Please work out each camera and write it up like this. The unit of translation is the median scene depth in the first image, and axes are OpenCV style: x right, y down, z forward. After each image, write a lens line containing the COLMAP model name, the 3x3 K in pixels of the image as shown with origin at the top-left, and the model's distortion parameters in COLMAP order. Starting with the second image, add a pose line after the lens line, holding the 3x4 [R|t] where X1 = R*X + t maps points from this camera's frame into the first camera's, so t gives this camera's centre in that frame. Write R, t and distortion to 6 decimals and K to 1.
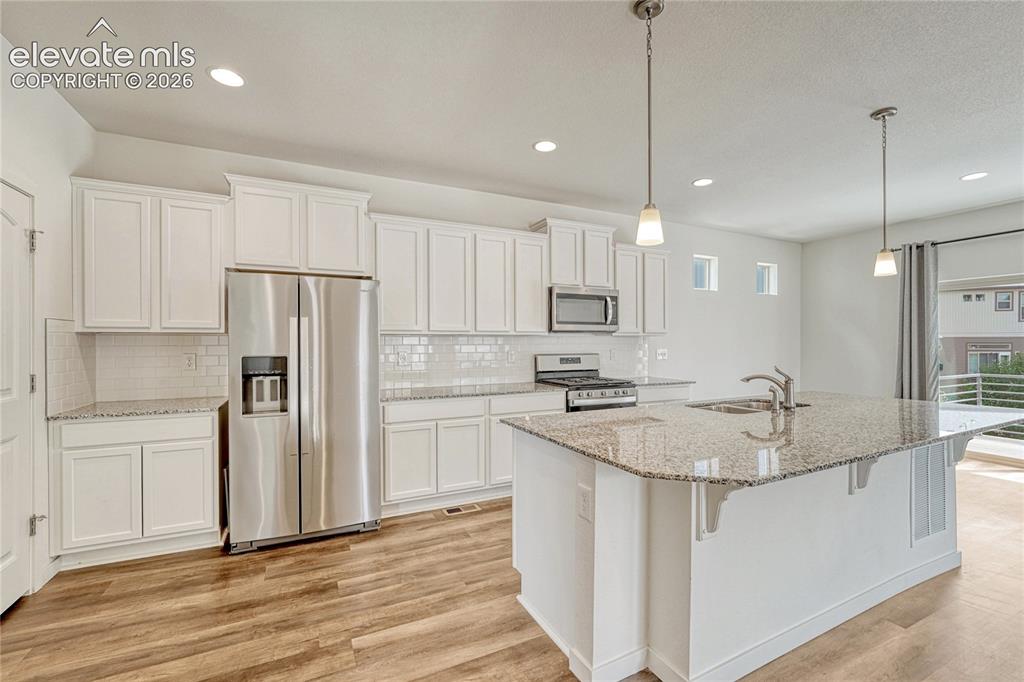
lens RADIAL K [[416.8, 0, 505.9], [0, 416.8, 340.8], [0, 0, 1]] dist [-0.017191, -0.000147]
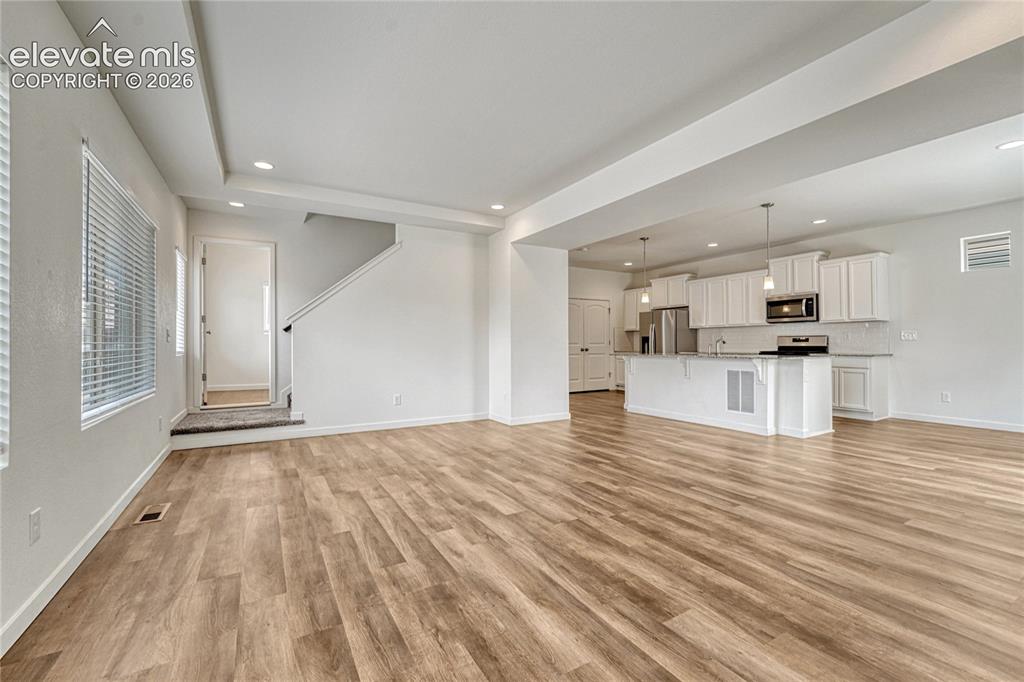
lens RADIAL K [[435.6, 0, 514.8], [0, 435.6, 342.9], [0, 0, 1]] dist [-0.001569, -0.000113]
pose [[0.101883, -0.001922, -0.994795, 1.852863], [0.009274, 0.999957, -0.000982, 0.054920], [0.994753, -0.009126, 0.101896, -0.274679]]
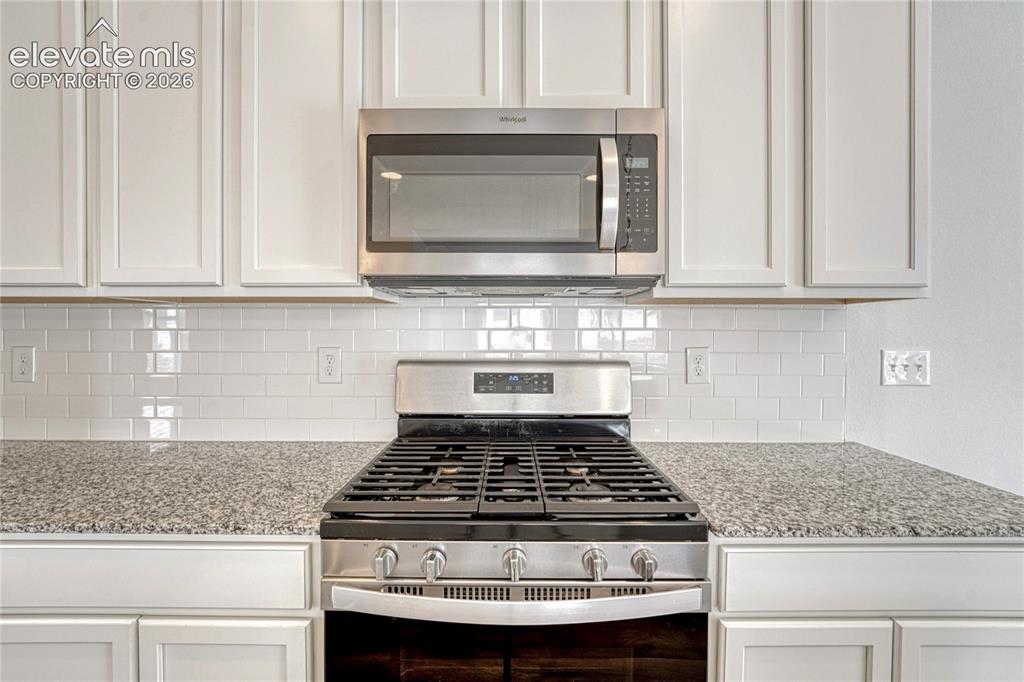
lens RADIAL K [[416.8, 0, 505.9], [0, 416.8, 340.8], [0, 0, 1]] dist [-0.017191, -0.000147]
pose [[0.908406, 0.010977, -0.417944, 0.305226], [-0.004043, 0.999839, 0.017473, 0.011581], [0.418069, -0.014183, 0.908305, 0.782124]]
